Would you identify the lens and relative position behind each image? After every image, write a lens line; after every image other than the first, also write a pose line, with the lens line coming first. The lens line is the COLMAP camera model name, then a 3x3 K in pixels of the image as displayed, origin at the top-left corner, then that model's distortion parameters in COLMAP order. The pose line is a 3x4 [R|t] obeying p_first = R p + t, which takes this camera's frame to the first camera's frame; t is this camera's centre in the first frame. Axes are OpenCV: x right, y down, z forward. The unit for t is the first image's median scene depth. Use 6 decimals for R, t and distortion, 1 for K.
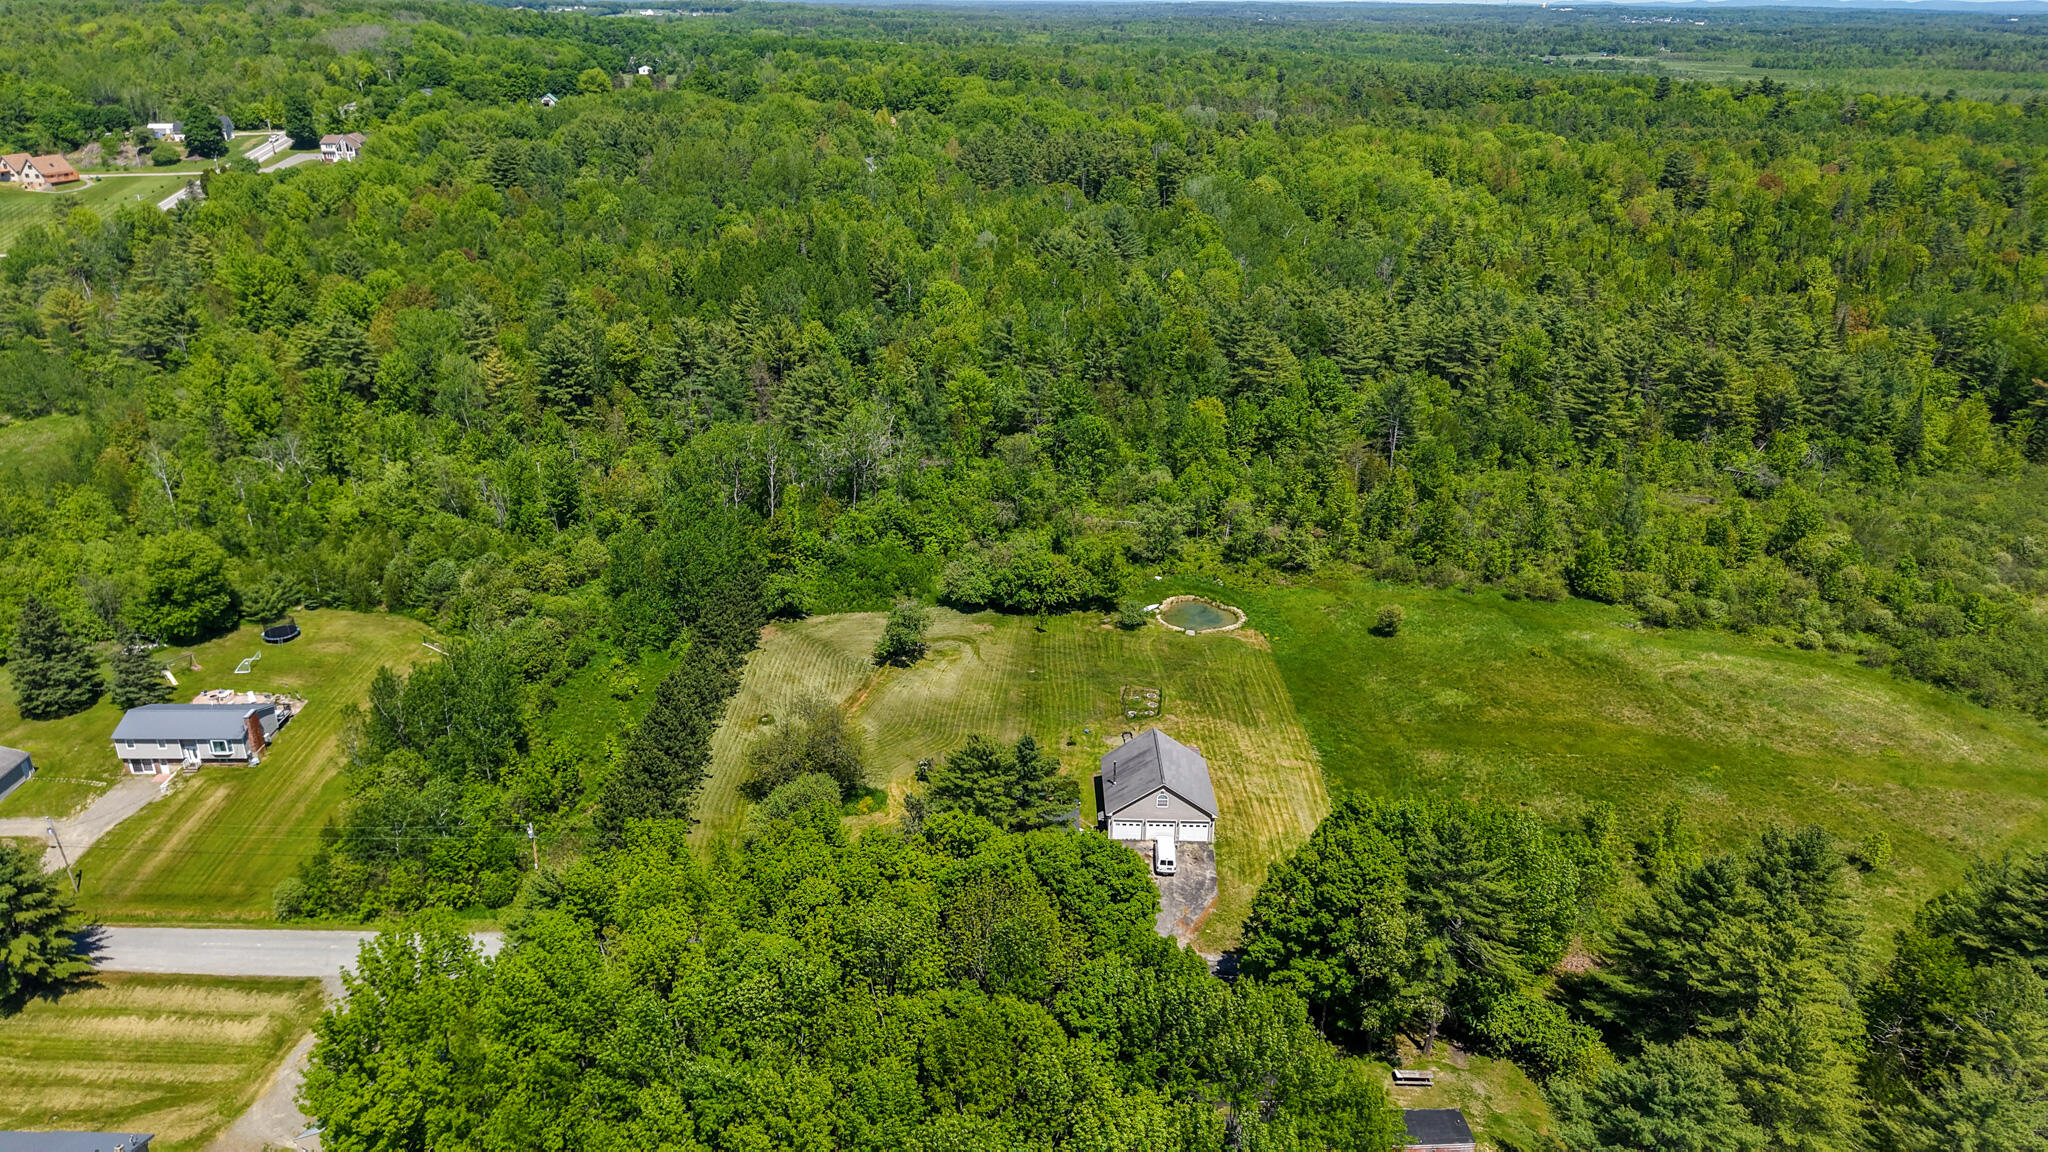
lens RADIAL K [[1375.9, 0, 1032.4], [0, 1375.9, 564.9], [0, 0, 1]] dist [0.048297, -0.053979]
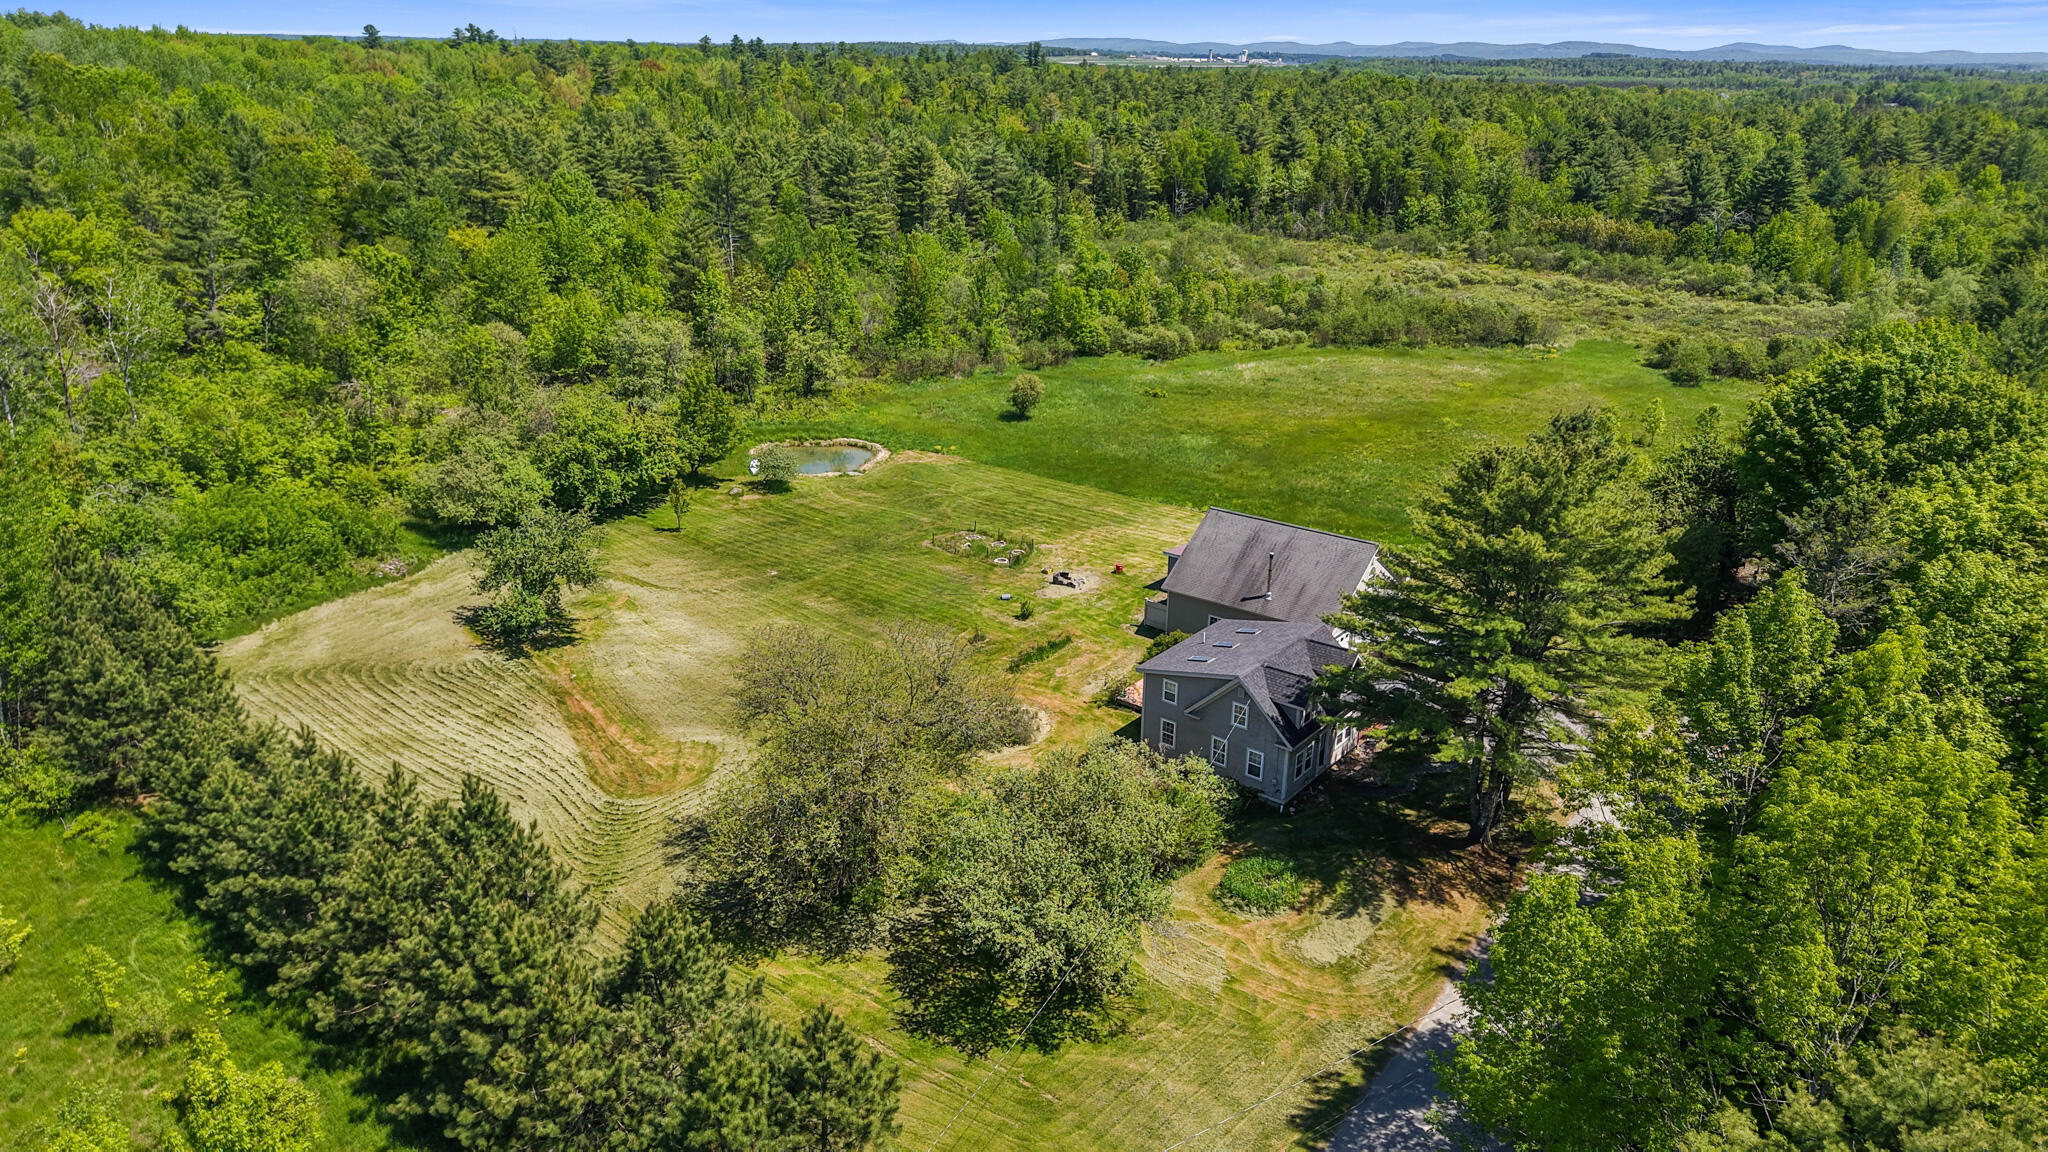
lens RADIAL K [[1375.9, 0, 1016.6], [0, 1375.9, 574.4], [0, 0, 1]] dist [0.048297, -0.053979]
pose [[0.606708, -0.291596, 0.739511, -0.313608], [0.299676, 0.945553, 0.126981, 0.034367], [-0.736274, 0.144574, 0.661059, 0.512898]]
